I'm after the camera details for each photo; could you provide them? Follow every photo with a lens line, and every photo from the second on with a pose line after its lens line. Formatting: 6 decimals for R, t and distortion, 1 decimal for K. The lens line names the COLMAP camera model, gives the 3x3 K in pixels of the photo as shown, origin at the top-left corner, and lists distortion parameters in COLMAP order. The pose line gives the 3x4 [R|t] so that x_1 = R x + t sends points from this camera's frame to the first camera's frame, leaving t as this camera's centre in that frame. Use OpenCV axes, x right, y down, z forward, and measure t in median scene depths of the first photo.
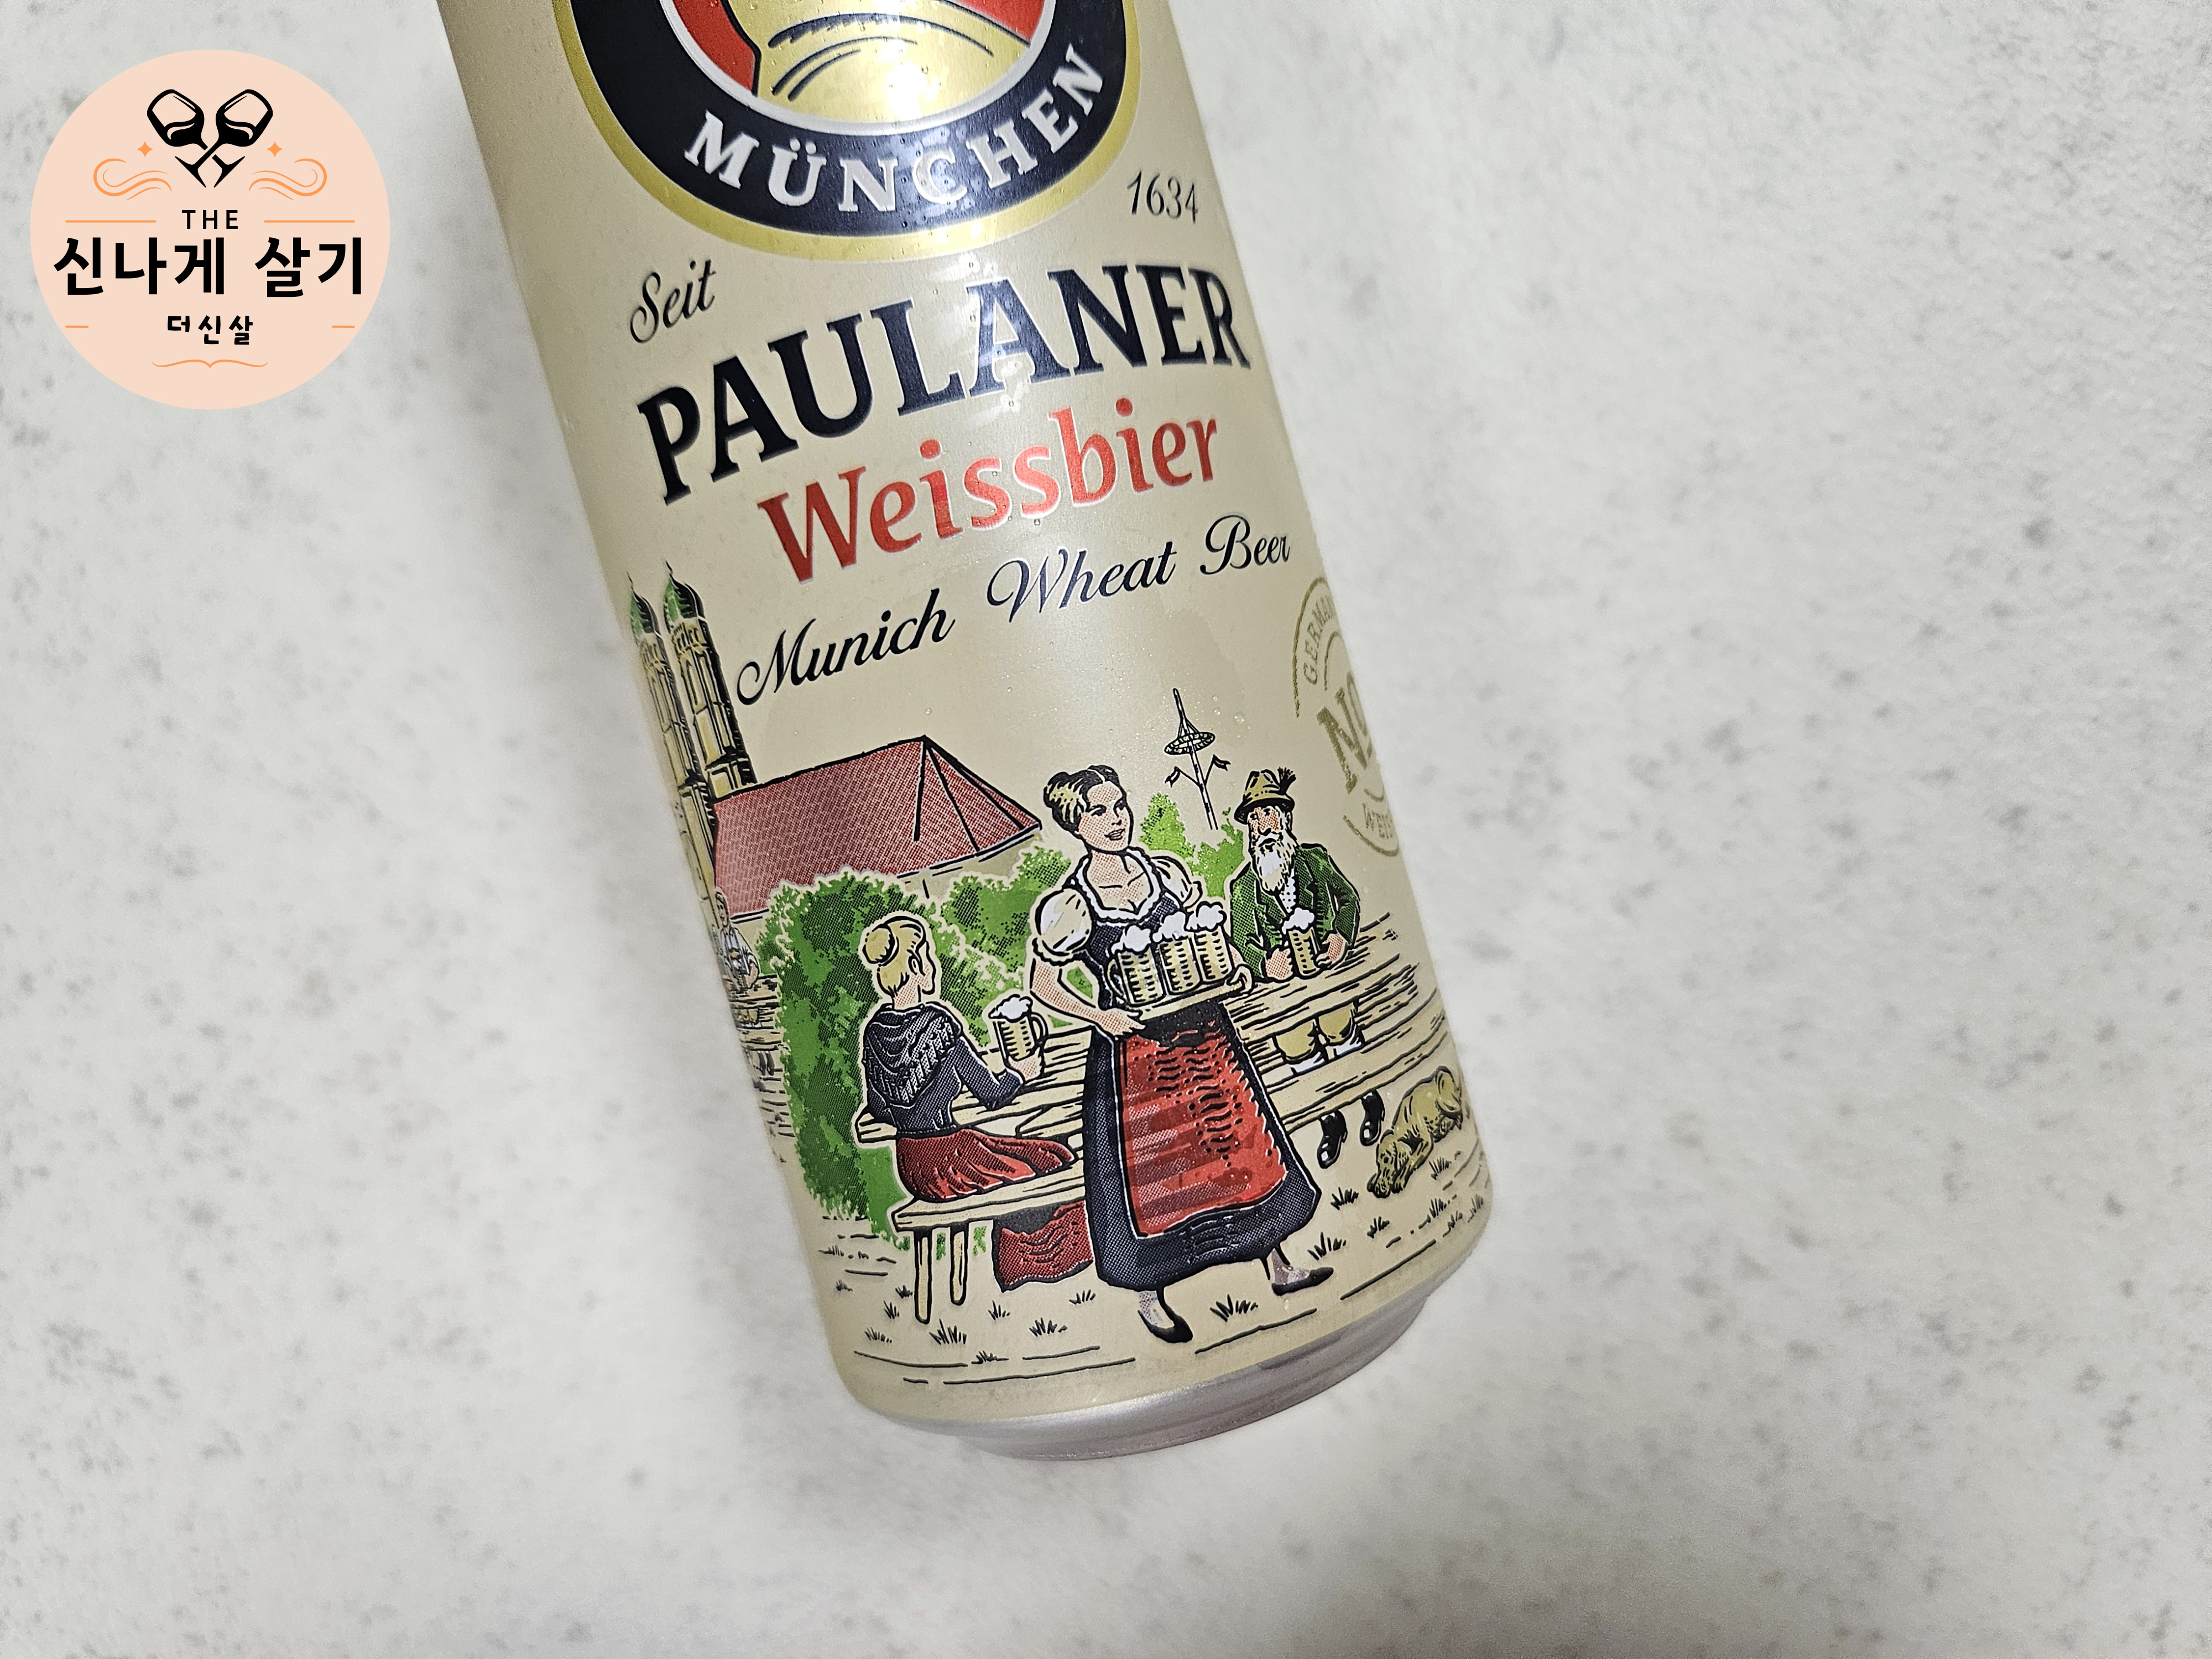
lens RADIAL K [[1588.6, 0, 1100.0], [0, 1588.6, 826.7], [0, 0, 1]] dist [0.003250, -0.005085]
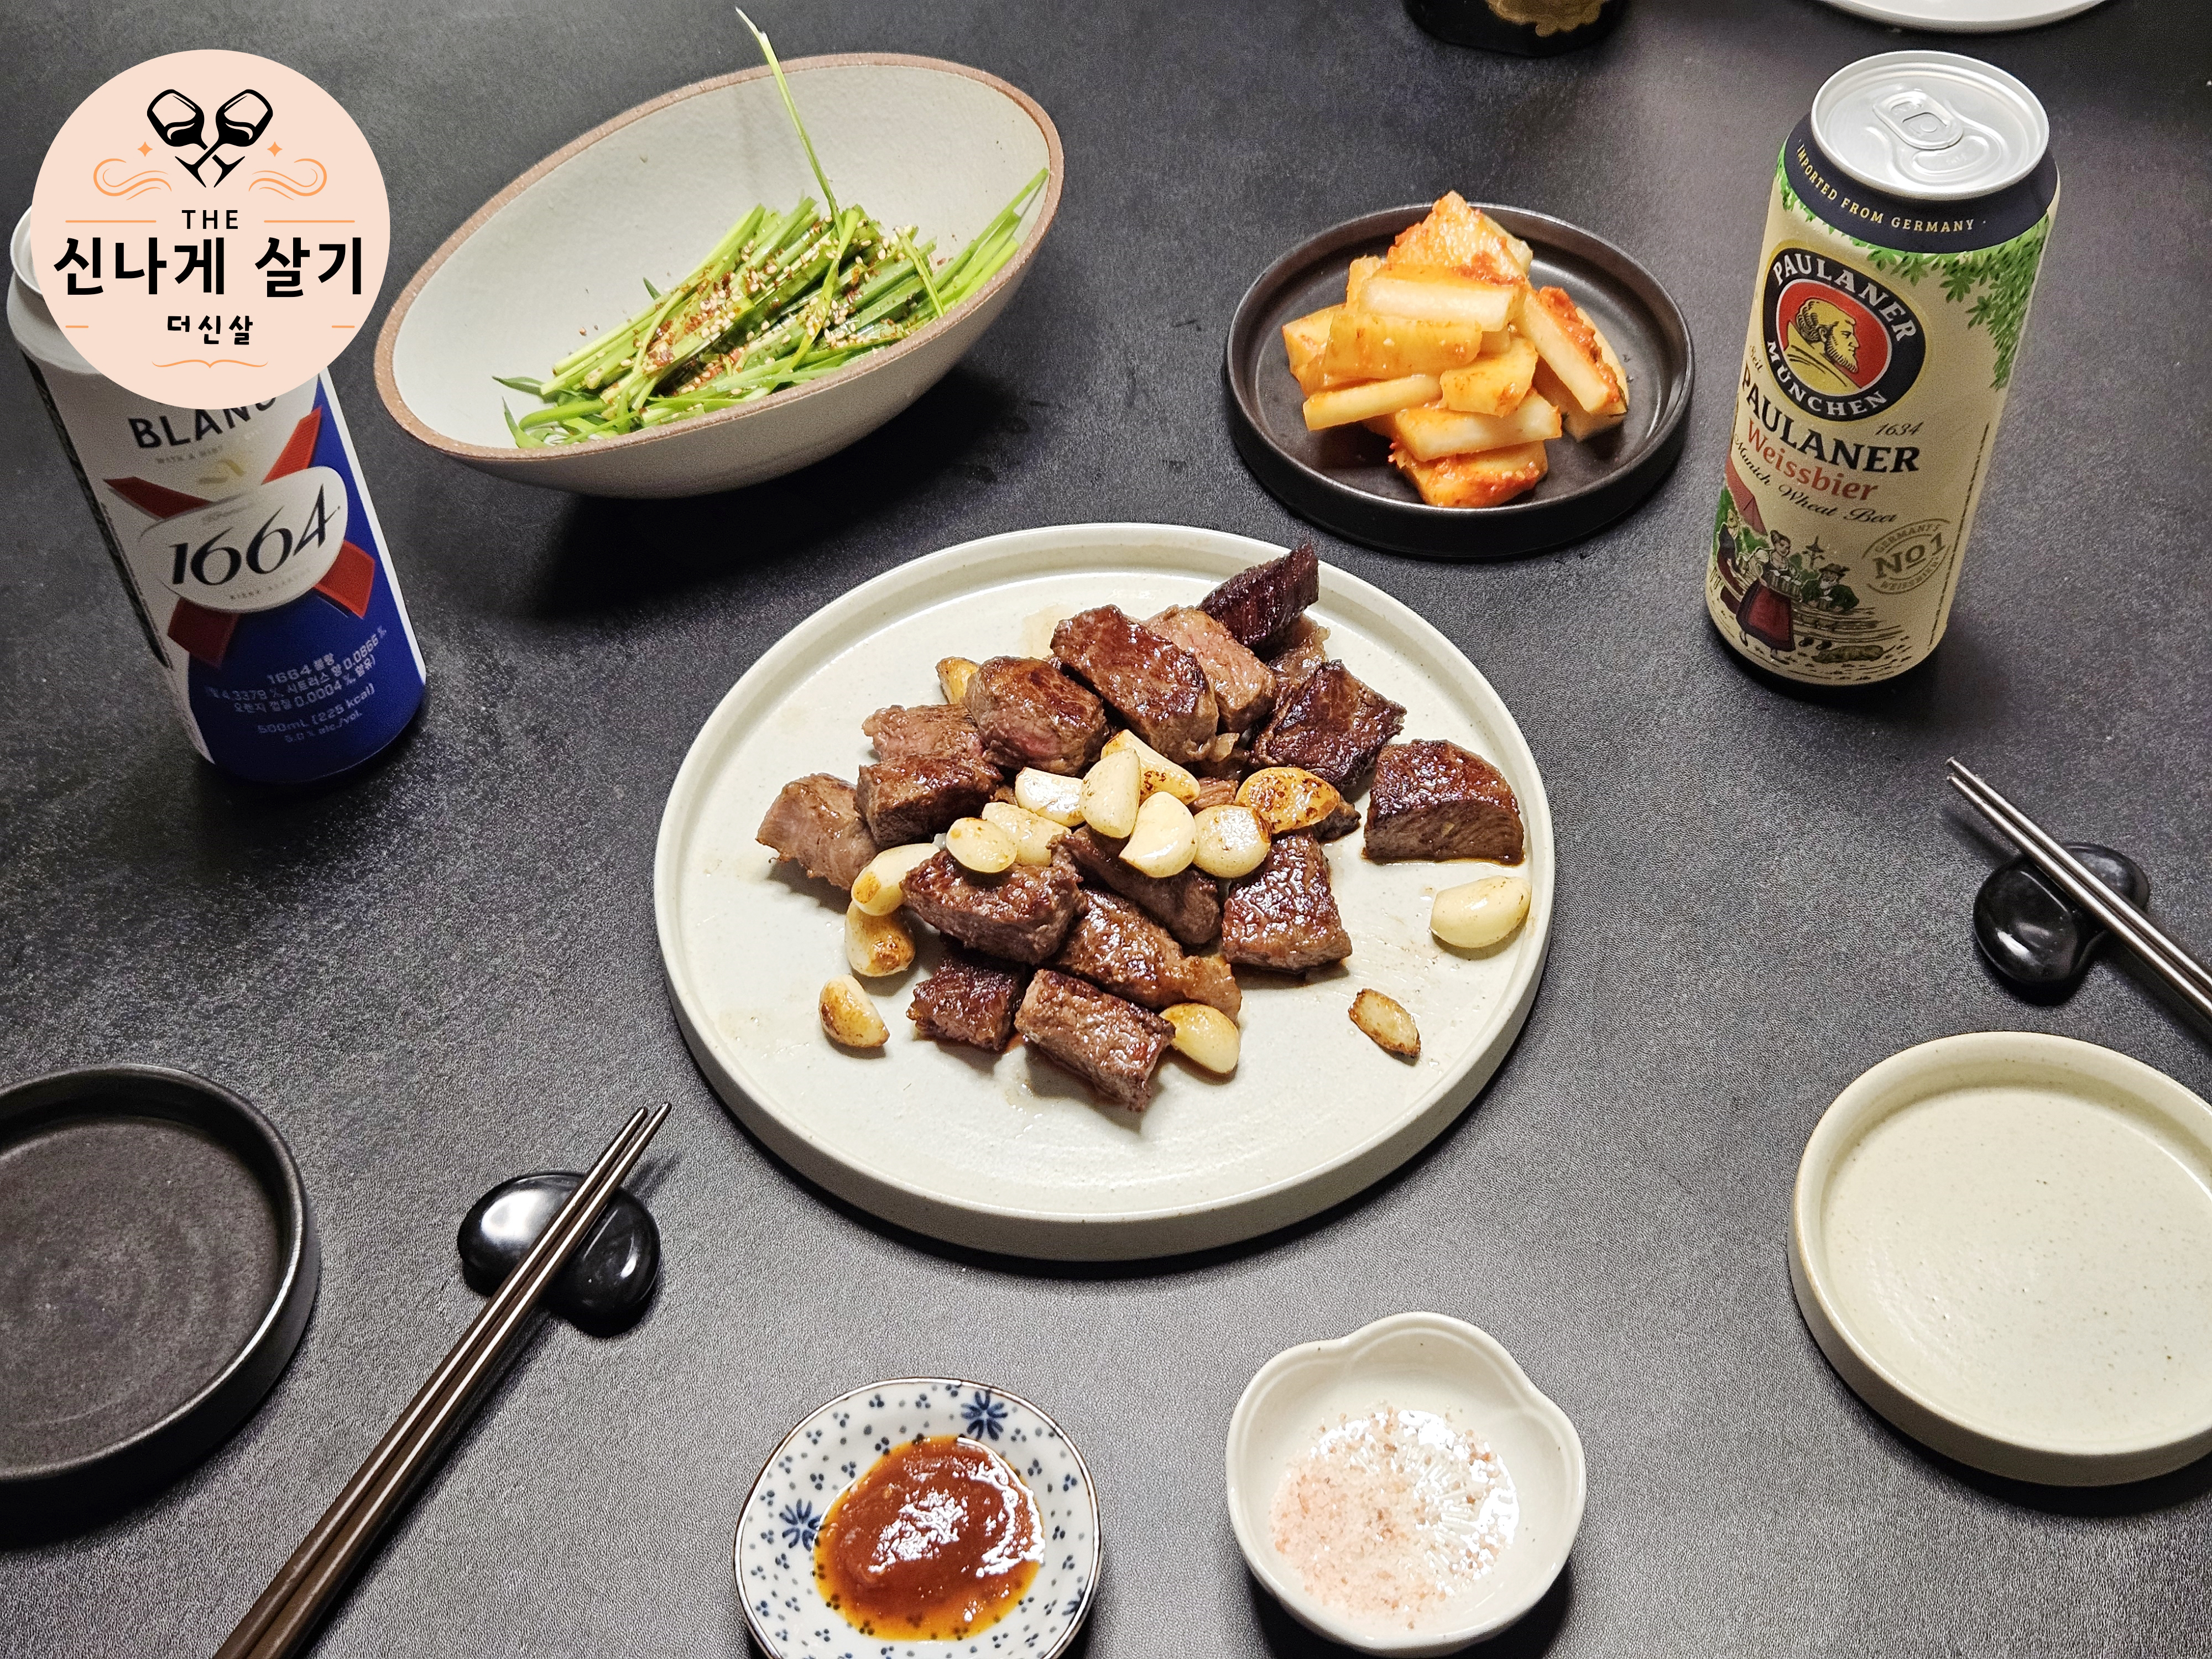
lens RADIAL K [[2836.9, 0, 1105.9], [0, 2836.9, 729.2], [0, 0, 1]] dist [0.031751, -0.024066]
pose [[0.586485, 0.740582, -0.327984, 1.390969], [-0.157716, 0.501606, 0.850598, -4.603507], [0.794456, -0.447135, 0.410987, -2.726253]]
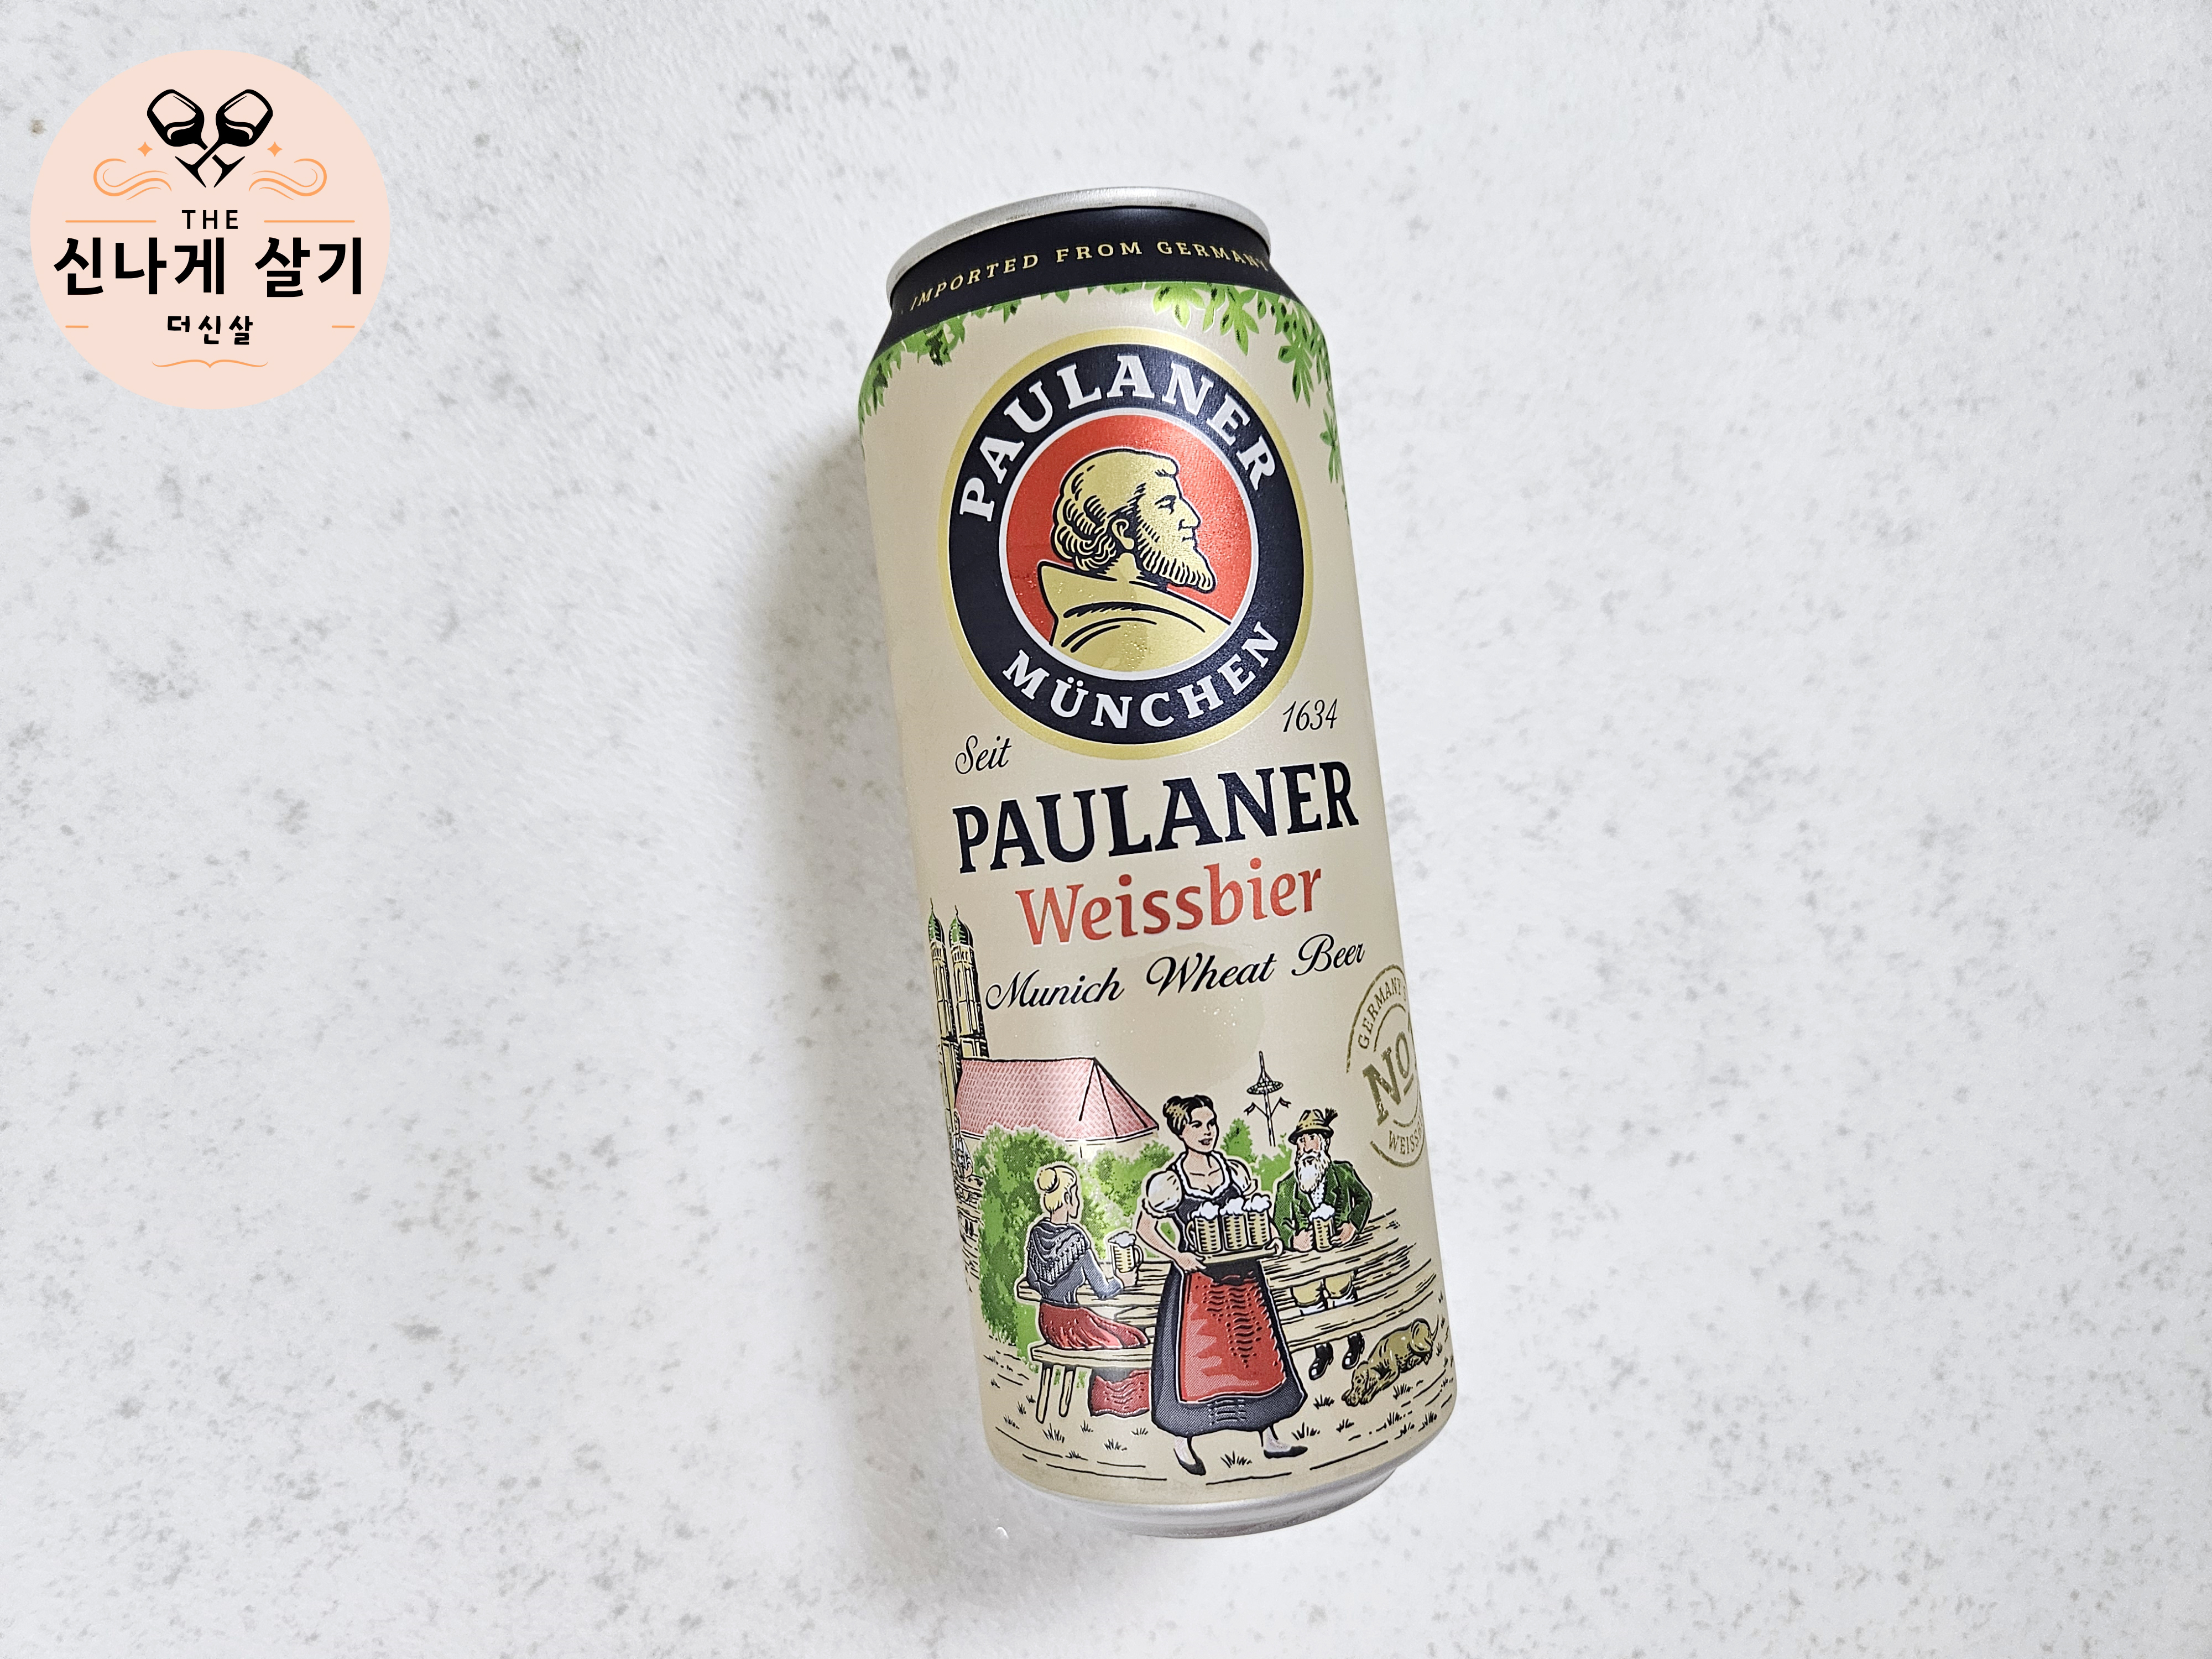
lens RADIAL K [[1546.4, 0, 1099.5], [0, 1546.4, 827.0], [0, 0, 1]] dist [0.012776, -0.026119]
pose [[0.973821, 0.151003, -0.169915, 0.116016], [-0.152322, 0.988317, 0.005326, -0.282917], [0.168734, 0.020695, 0.985444, -0.495175]]
